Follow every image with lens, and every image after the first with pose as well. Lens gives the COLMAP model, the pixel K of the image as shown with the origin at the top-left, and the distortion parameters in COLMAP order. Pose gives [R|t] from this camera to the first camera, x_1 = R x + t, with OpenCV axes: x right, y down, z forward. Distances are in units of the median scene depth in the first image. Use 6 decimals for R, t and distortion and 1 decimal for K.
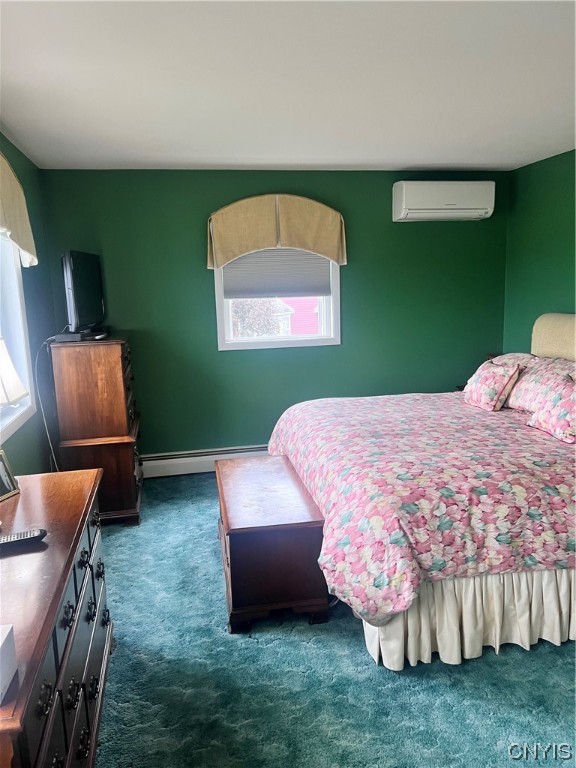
lens RADIAL K [[574.7, 0, 289.6], [0, 574.7, 387.4], [0, 0, 1]] dist [0.030528, -0.033000]
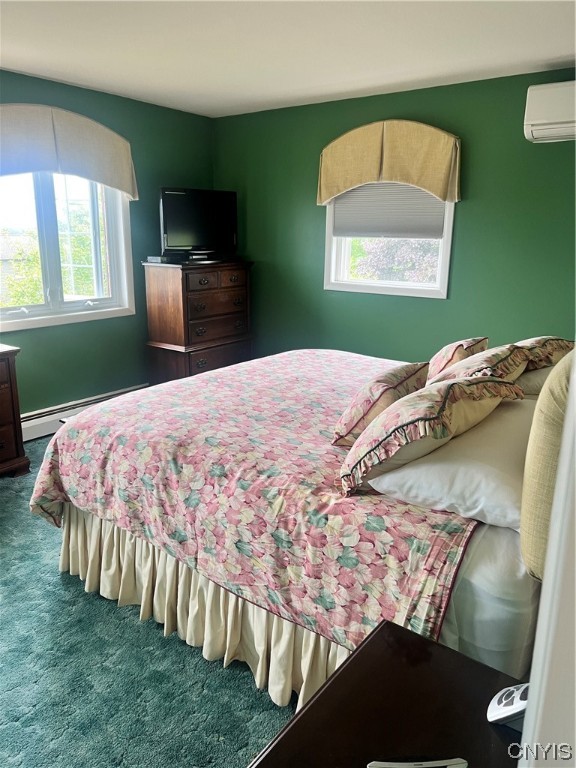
lens RADIAL K [[574.7, 0, 283.9], [0, 574.7, 377.5], [0, 0, 1]] dist [0.030528, -0.033000]
pose [[0.671369, 0.221433, -0.707270, 0.757360], [-0.160446, 0.975116, 0.152989, -0.073566], [0.723548, 0.010767, 0.690191, 0.343046]]
